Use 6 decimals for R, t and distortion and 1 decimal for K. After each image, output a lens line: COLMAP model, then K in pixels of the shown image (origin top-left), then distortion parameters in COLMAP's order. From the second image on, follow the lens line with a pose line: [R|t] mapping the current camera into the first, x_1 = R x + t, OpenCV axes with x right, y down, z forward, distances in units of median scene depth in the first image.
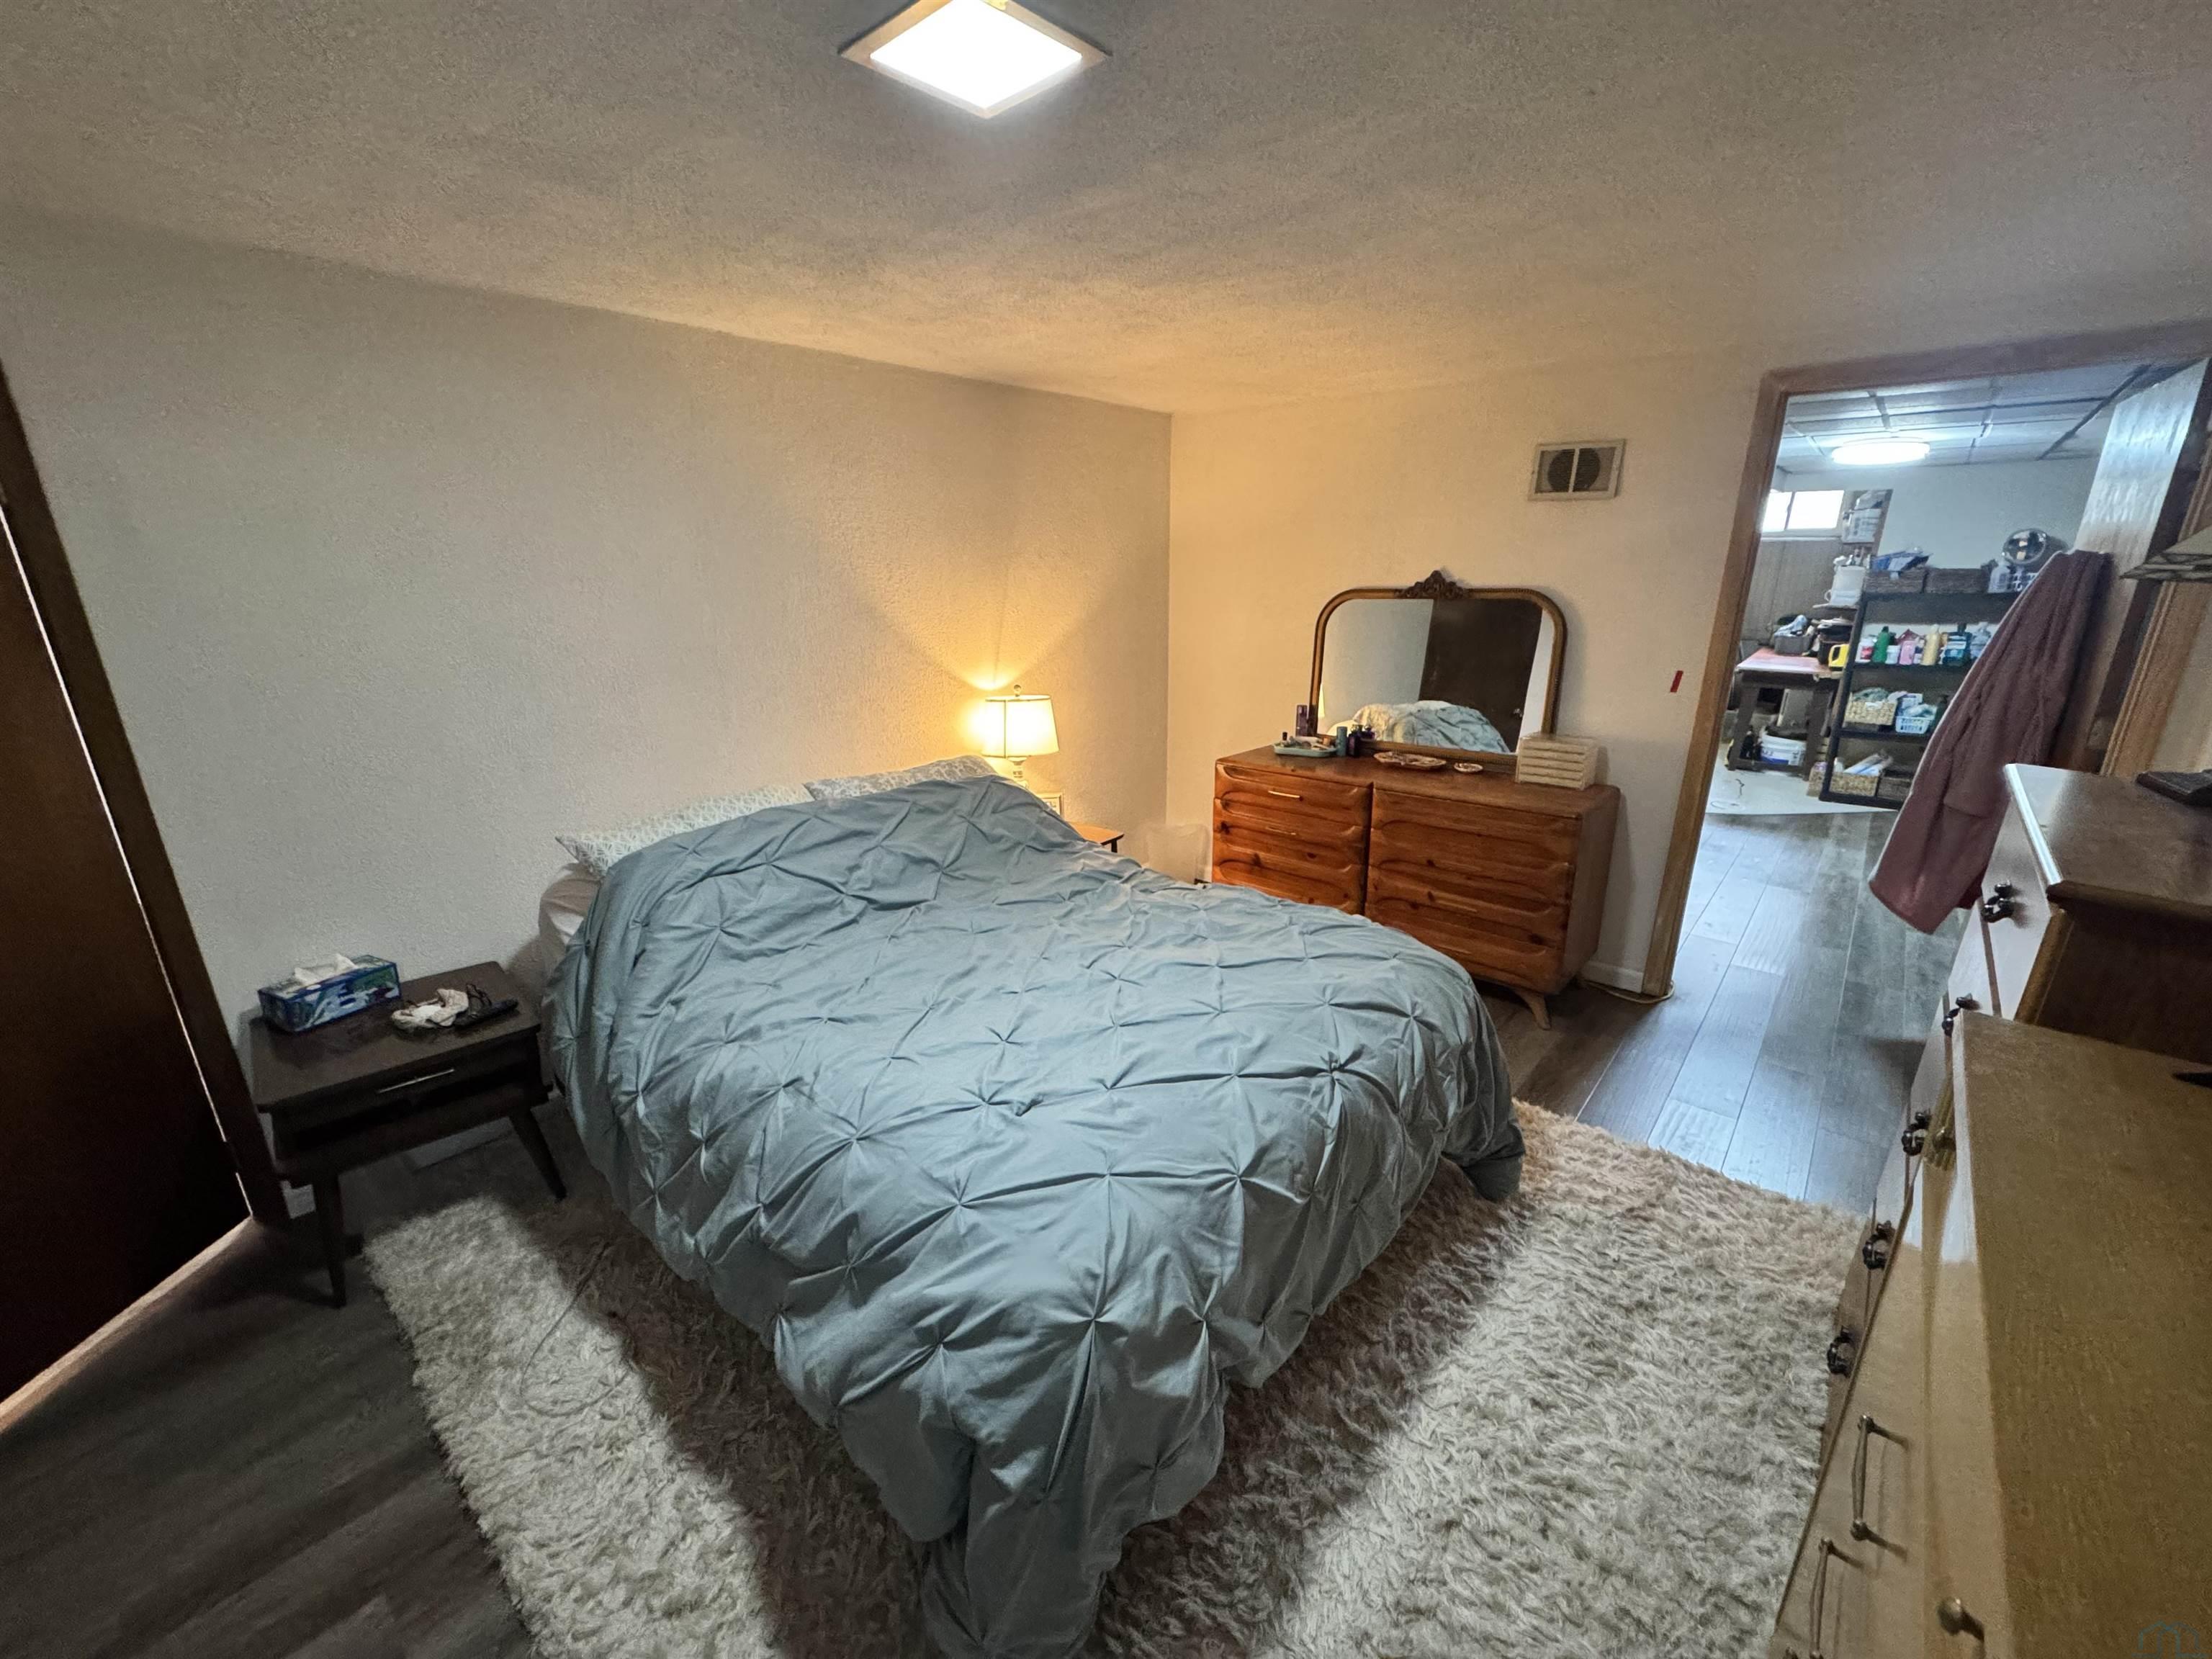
lens RADIAL K [[884.1, 0, 1108.5], [0, 884.1, 827.5], [0, 0, 1]] dist [-0.002779, 0.000590]
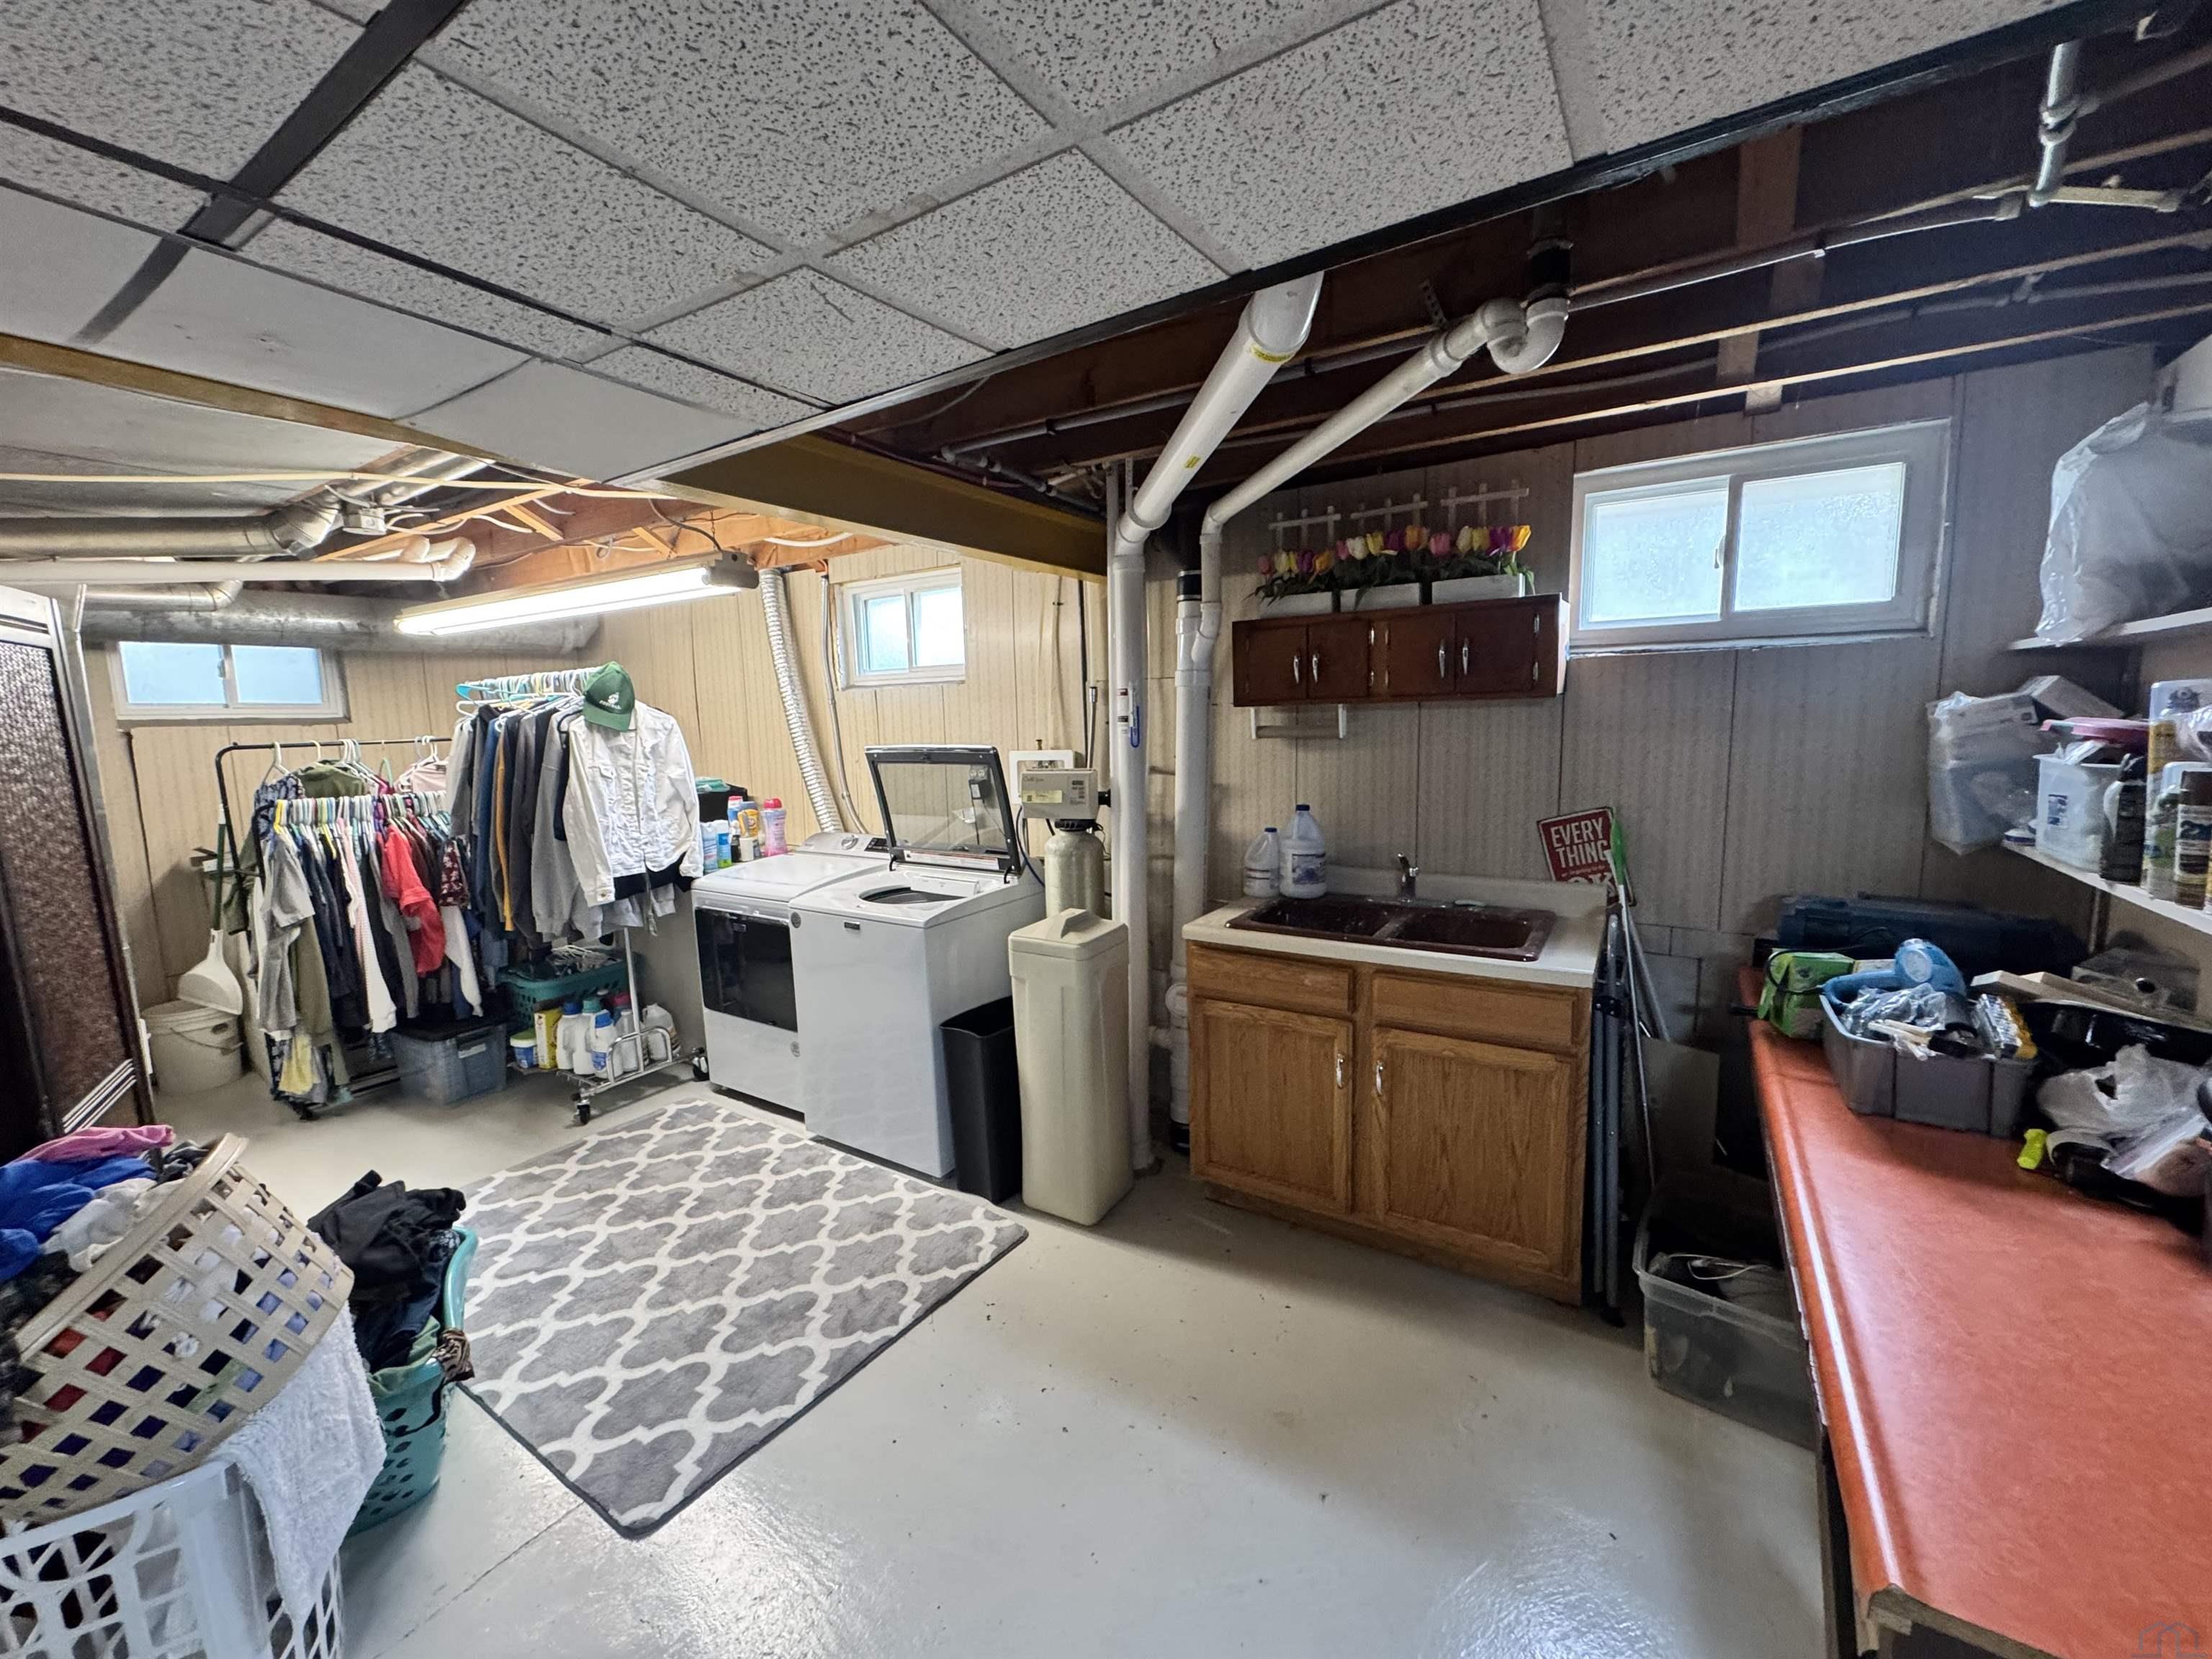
lens RADIAL K [[884.1, 0, 1104.7], [0, 884.1, 832.2], [0, 0, 1]] dist [-0.002779, 0.000590]
pose [[0.987413, -0.041414, 0.152648, 0.656815], [0.066512, 0.984353, -0.163175, -0.295933], [-0.143501, 0.171273, 0.974717, 0.972334]]
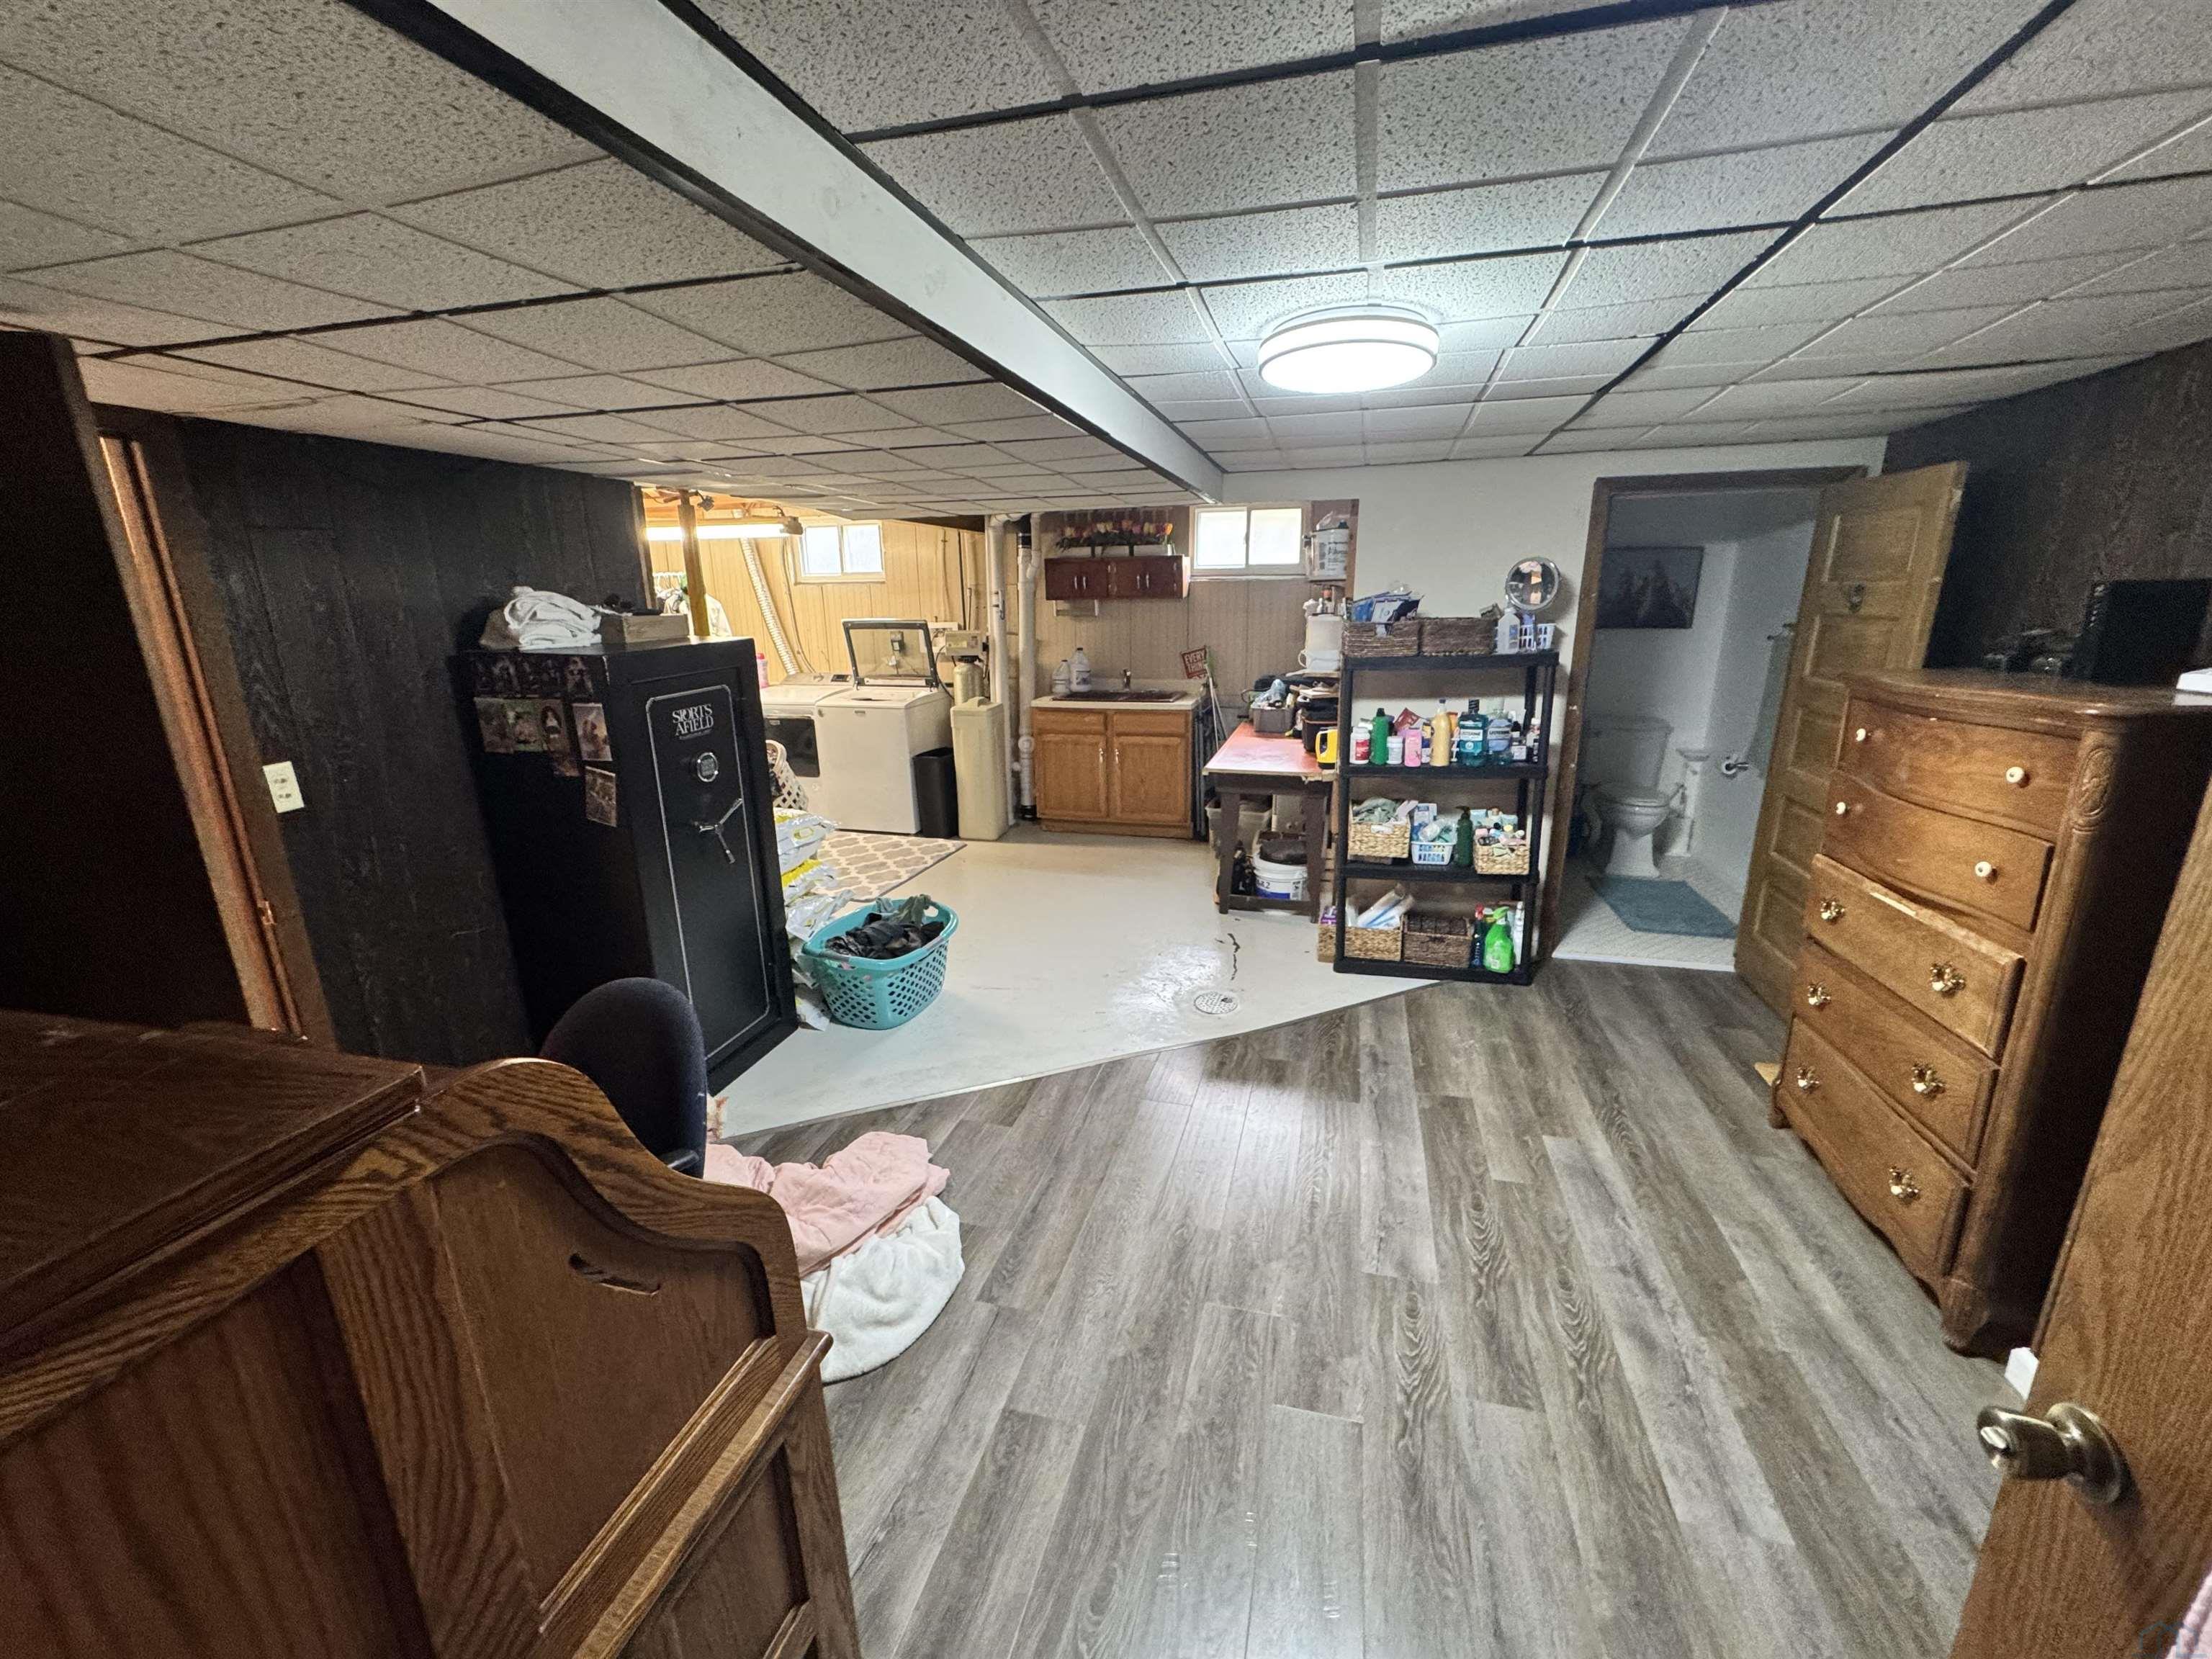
lens RADIAL K [[884.1, 0, 1104.3], [0, 884.1, 831.1], [0, 0, 1]] dist [-0.002779, 0.000590]
pose [[0.901705, -0.119607, 0.415479, 0.409063], [0.136346, 0.990603, -0.010737, -0.155072], [-0.410290, 0.066330, 0.909540, 0.488576]]
